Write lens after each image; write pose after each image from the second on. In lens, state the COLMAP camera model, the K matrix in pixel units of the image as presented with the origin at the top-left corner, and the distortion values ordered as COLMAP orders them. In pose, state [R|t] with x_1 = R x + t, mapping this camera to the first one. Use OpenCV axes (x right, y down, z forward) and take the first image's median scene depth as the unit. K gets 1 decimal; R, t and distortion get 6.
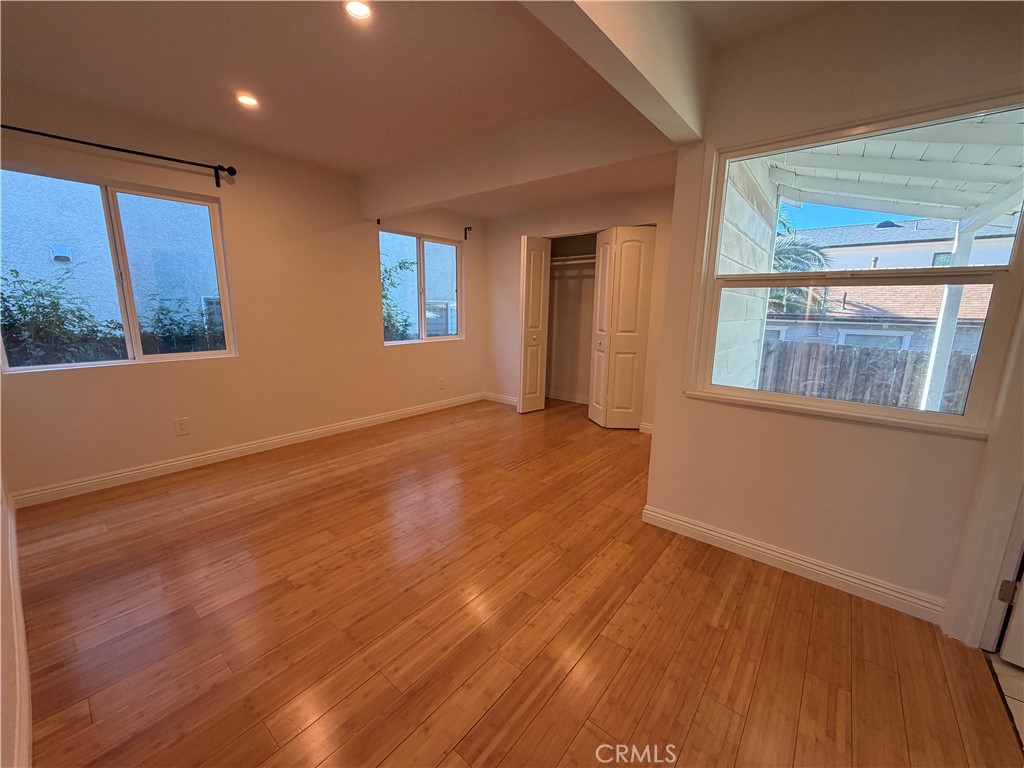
lens RADIAL K [[409.1, 0, 510.9], [0, 409.1, 384.6], [0, 0, 1]] dist [-0.000656, 0.000119]
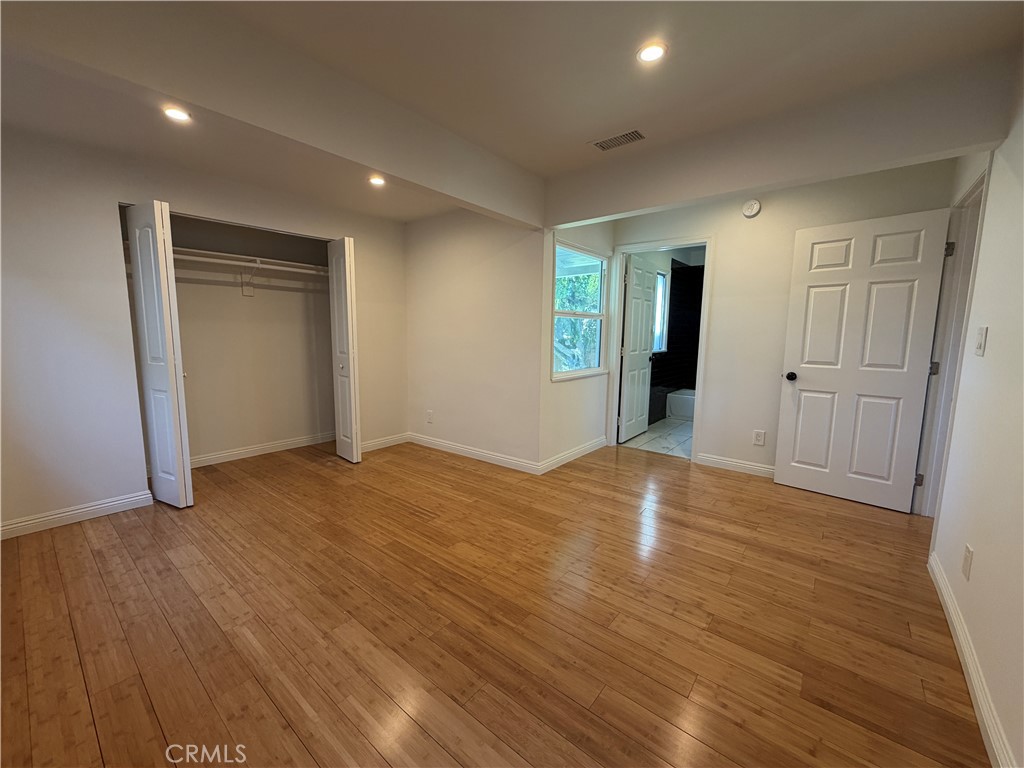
lens RADIAL K [[409.1, 0, 510.9], [0, 409.1, 384.6], [0, 0, 1]] dist [-0.000656, 0.000119]
pose [[-0.001425, -0.145546, 0.989350, -0.949189], [0.179514, 0.973243, 0.143435, -0.179866], [-0.983754, 0.177807, 0.024741, 0.910863]]
